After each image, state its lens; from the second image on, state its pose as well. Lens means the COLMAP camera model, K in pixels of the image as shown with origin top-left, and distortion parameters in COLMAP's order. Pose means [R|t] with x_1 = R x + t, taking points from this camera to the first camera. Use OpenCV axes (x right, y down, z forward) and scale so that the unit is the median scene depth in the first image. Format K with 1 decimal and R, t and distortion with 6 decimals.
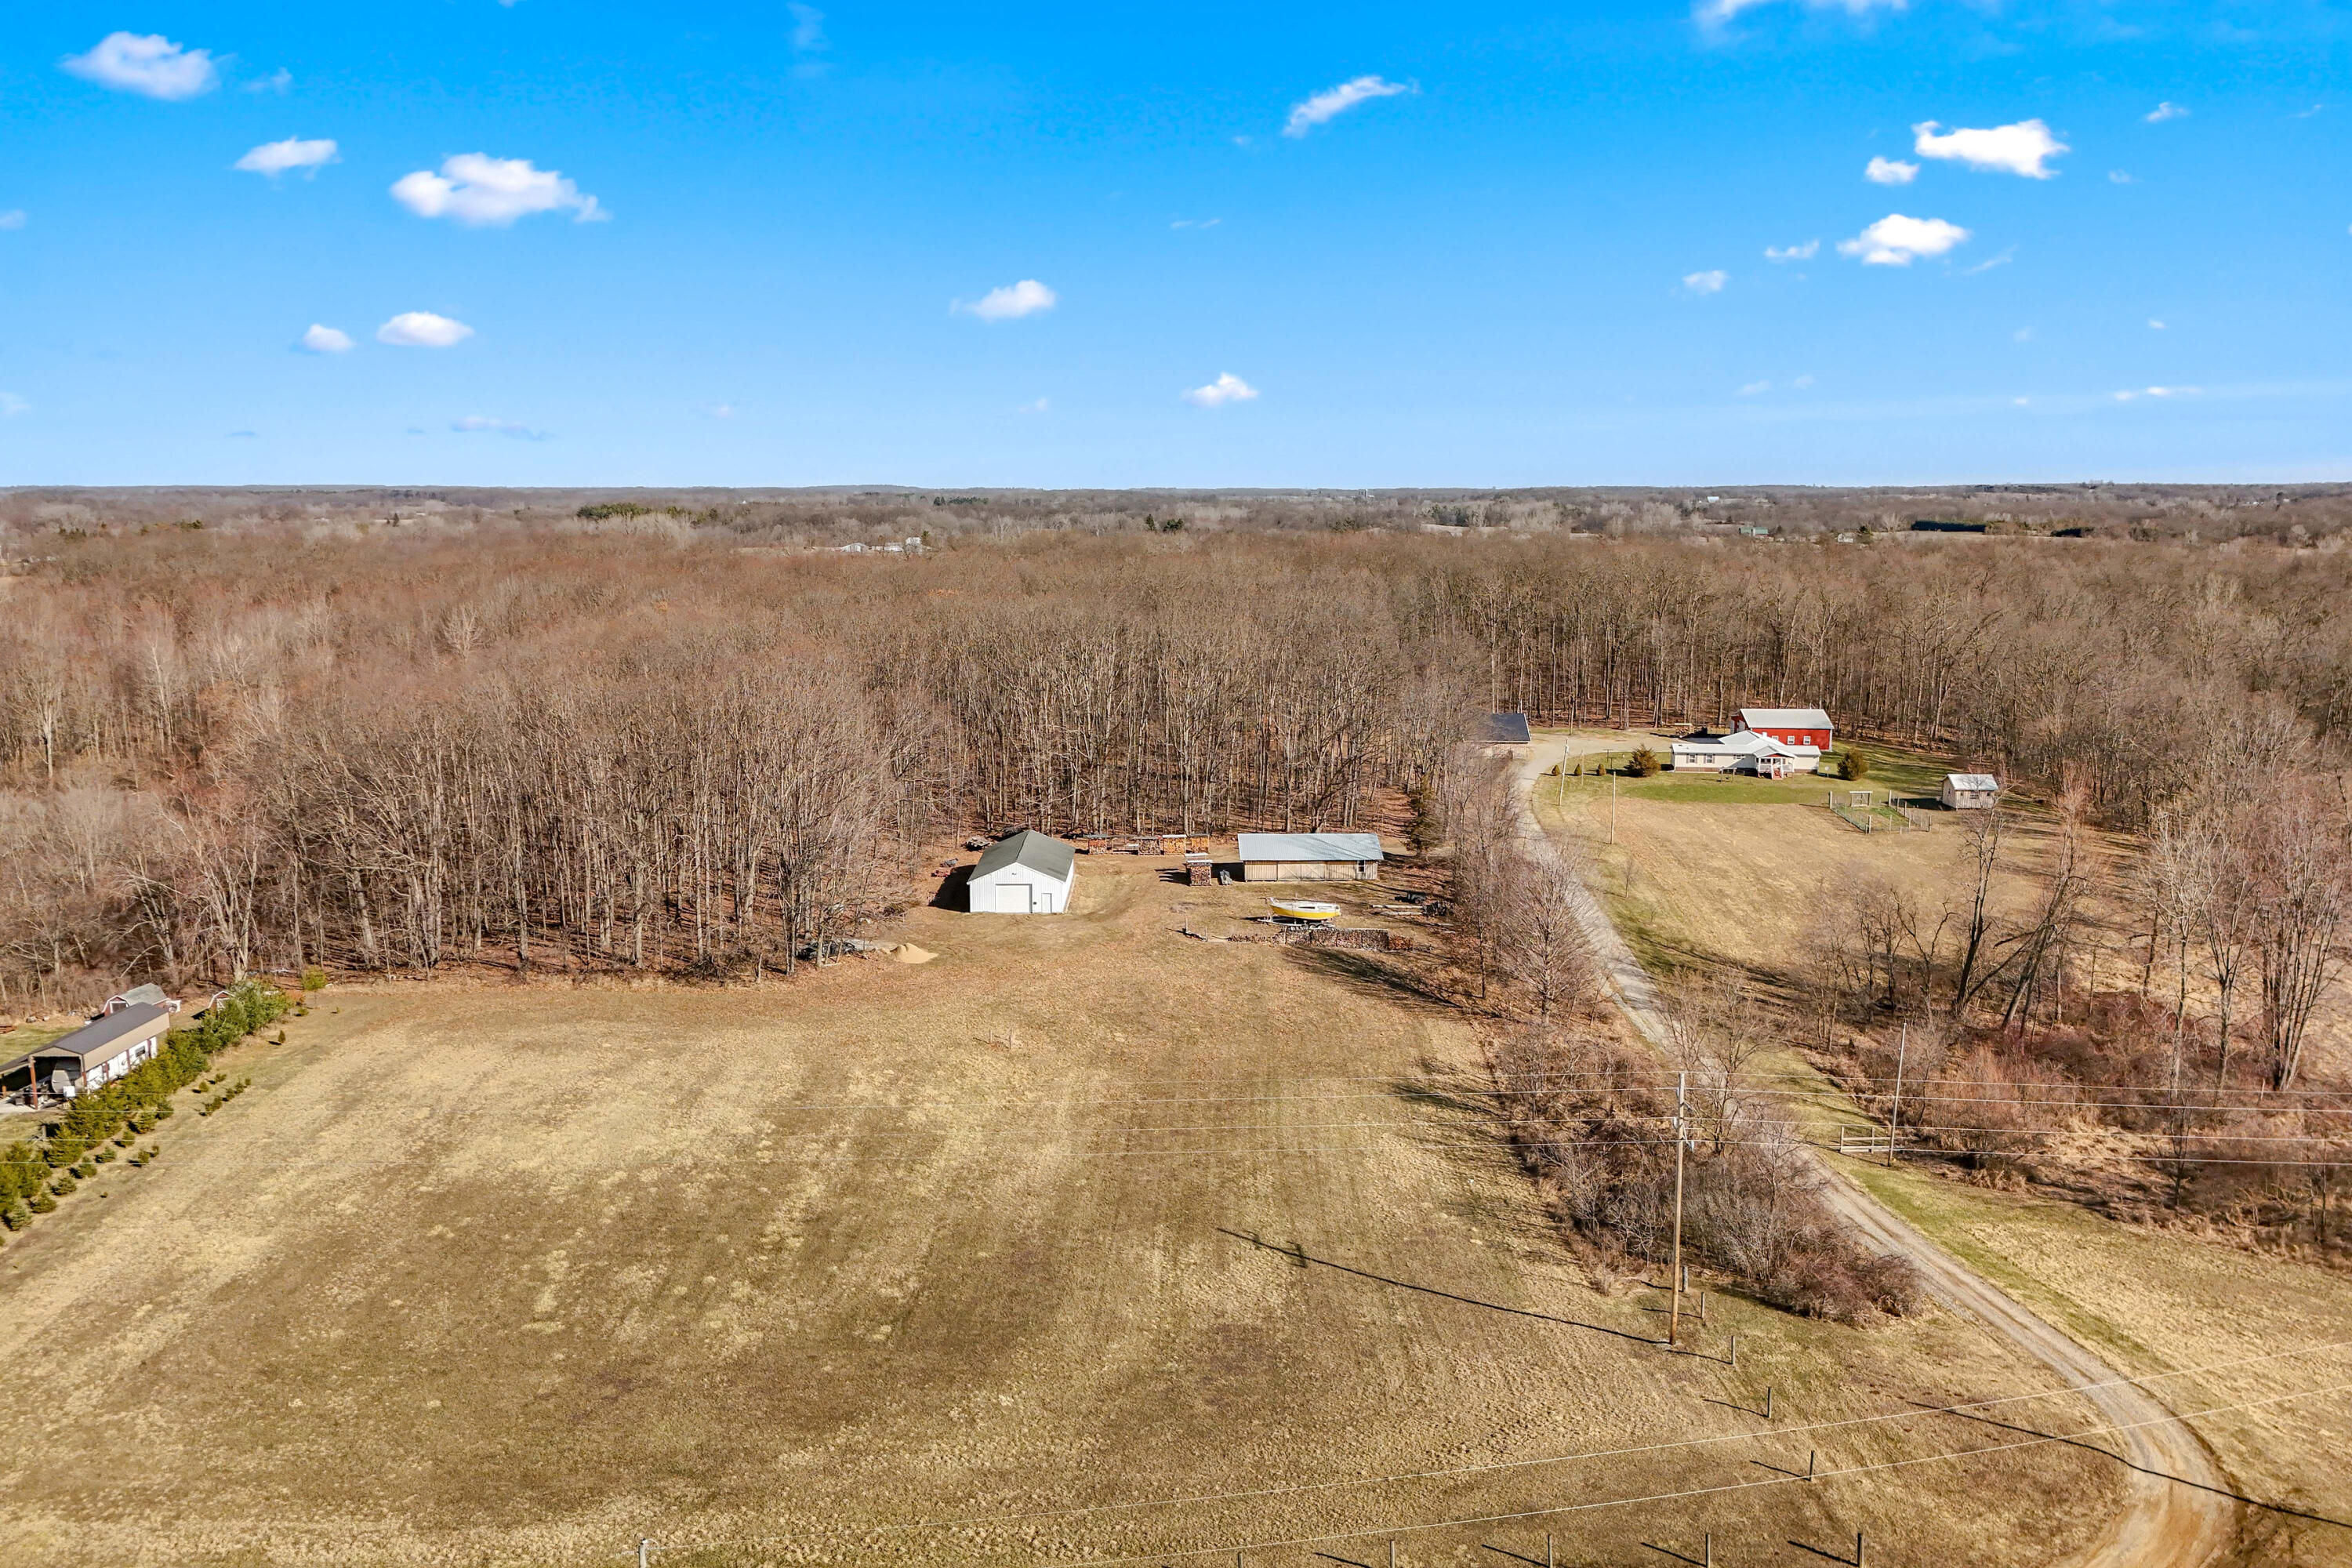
lens RADIAL K [[1722.0, 0, 1175.8], [0, 1722.0, 768.6], [0, 0, 1]] dist [0.076213, -0.044252]
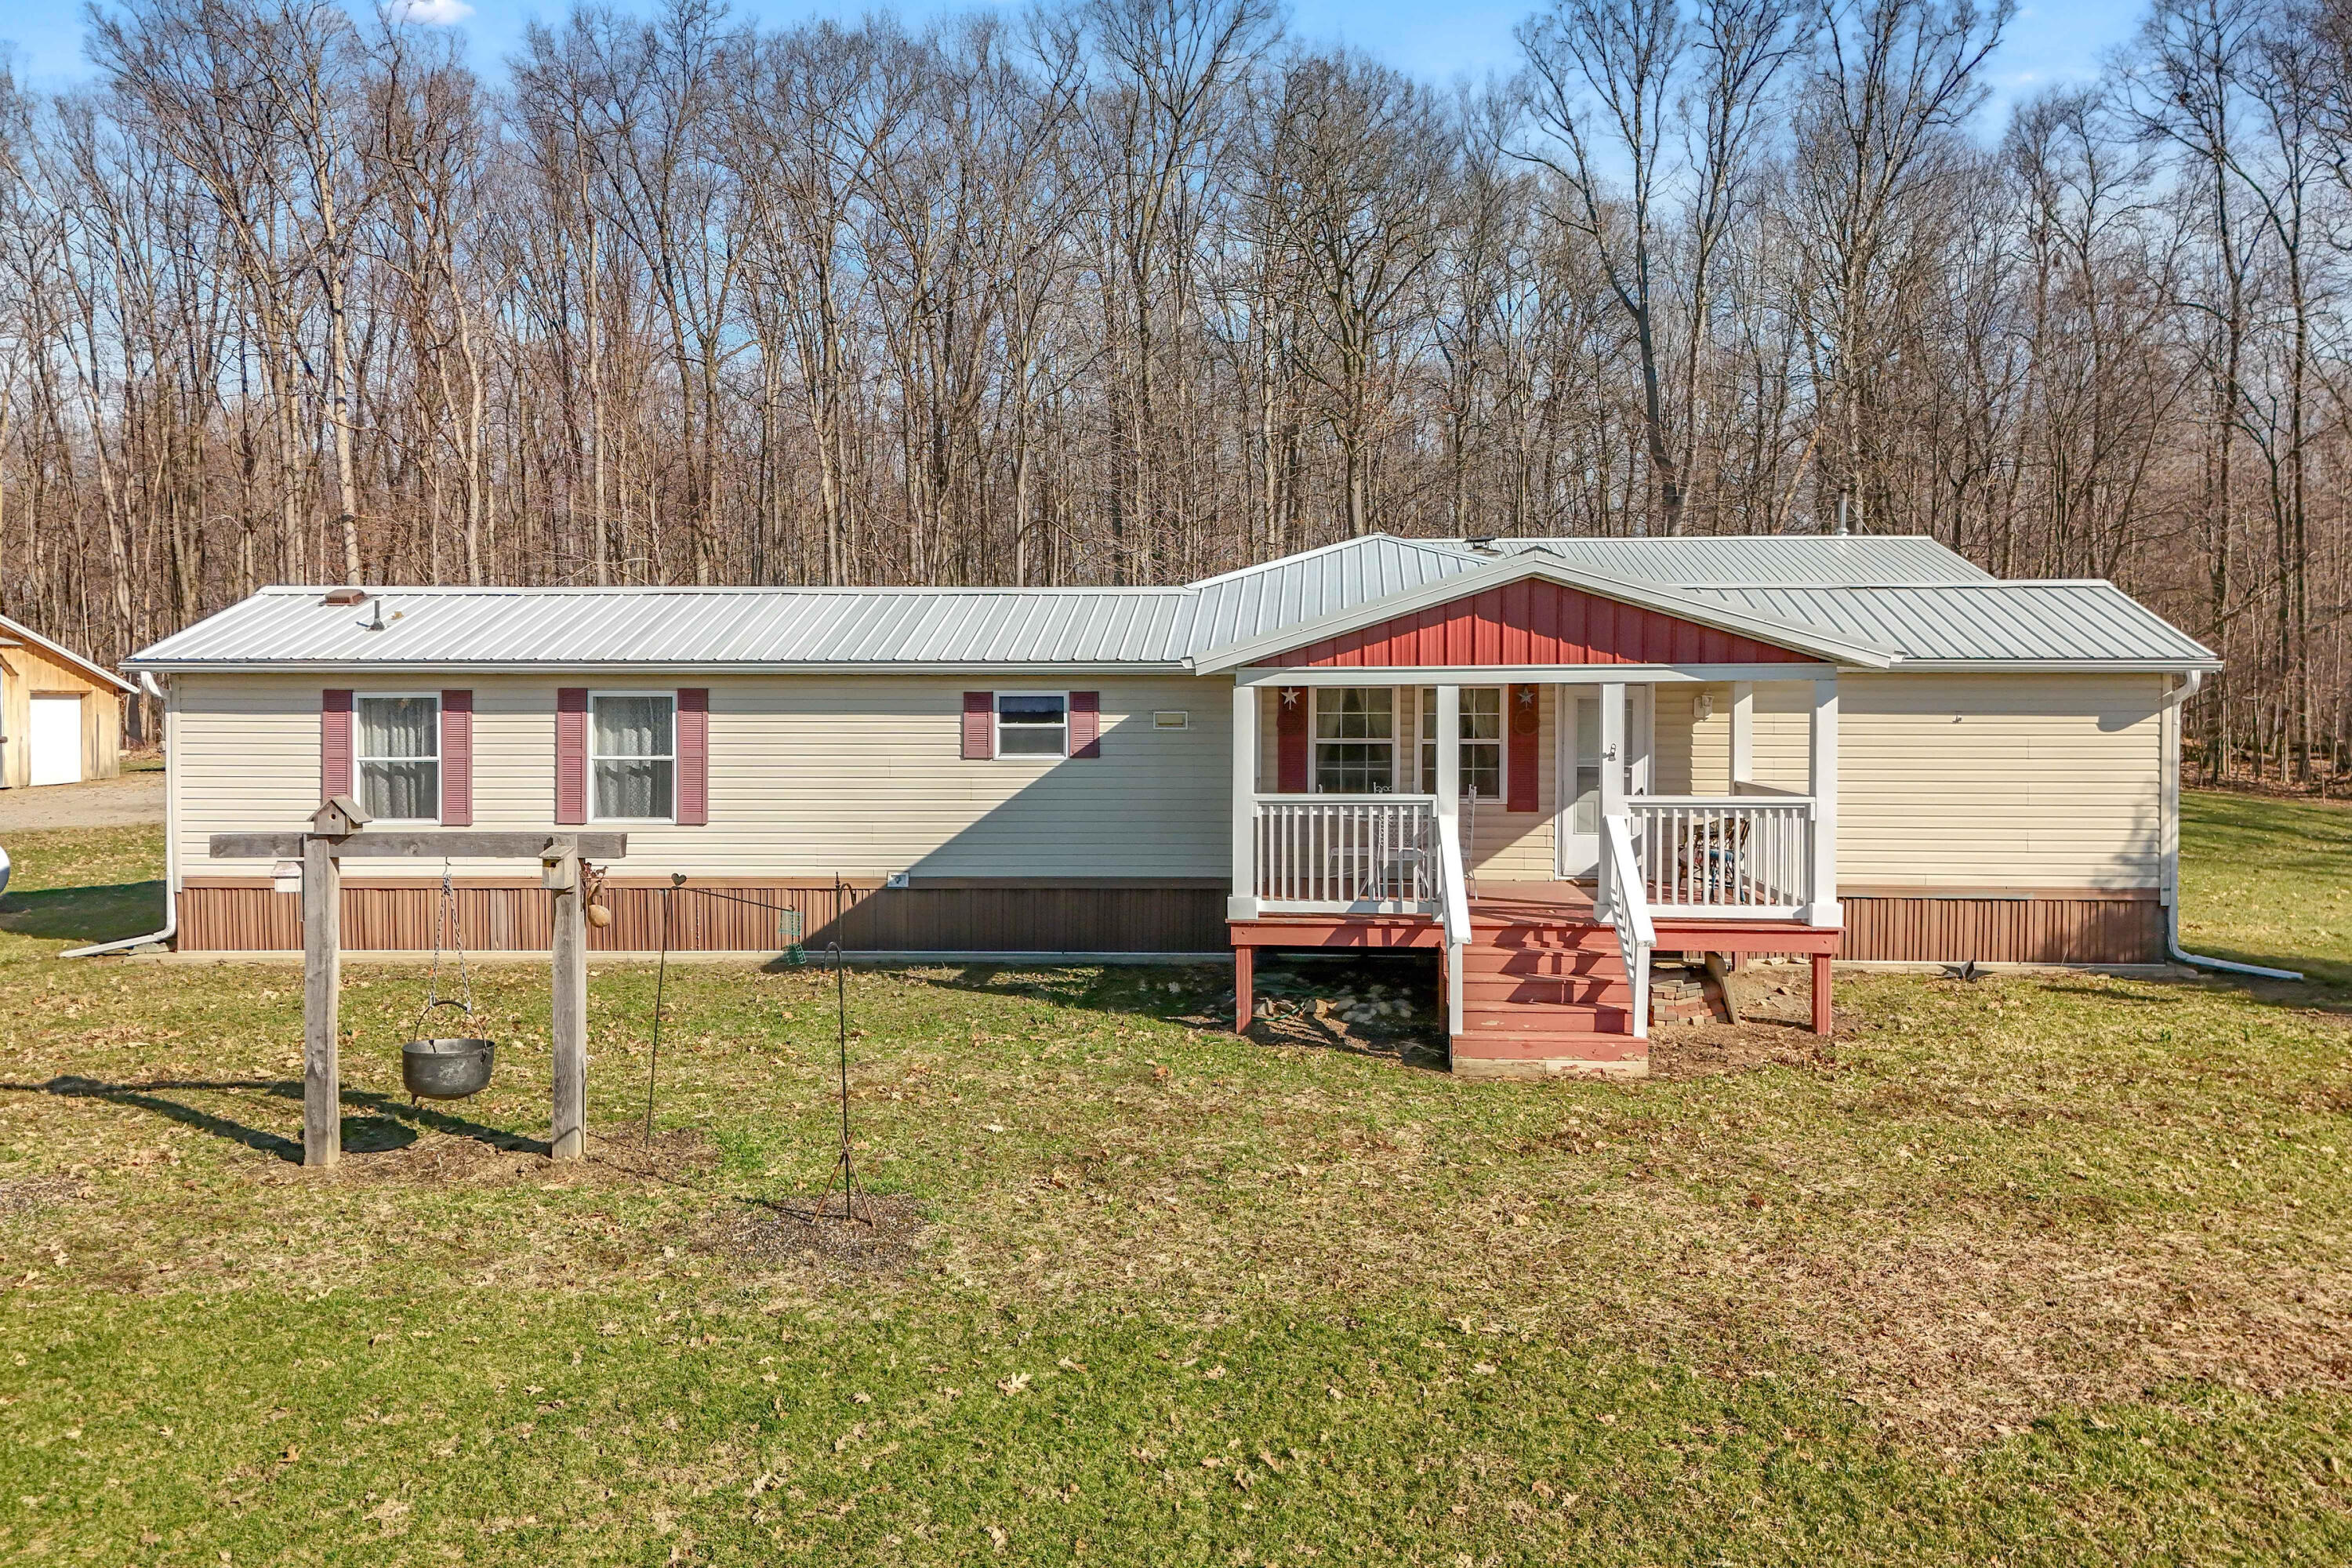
lens RADIAL K [[1722.0, 0, 1178.0], [0, 1722.0, 770.0], [0, 0, 1]] dist [0.076213, -0.044252]
pose [[0.998919, -0.004669, 0.046254, 0.492062], [0.009909, 0.993462, -0.113729, 0.004030], [-0.045421, 0.114065, 0.992434, 1.401201]]
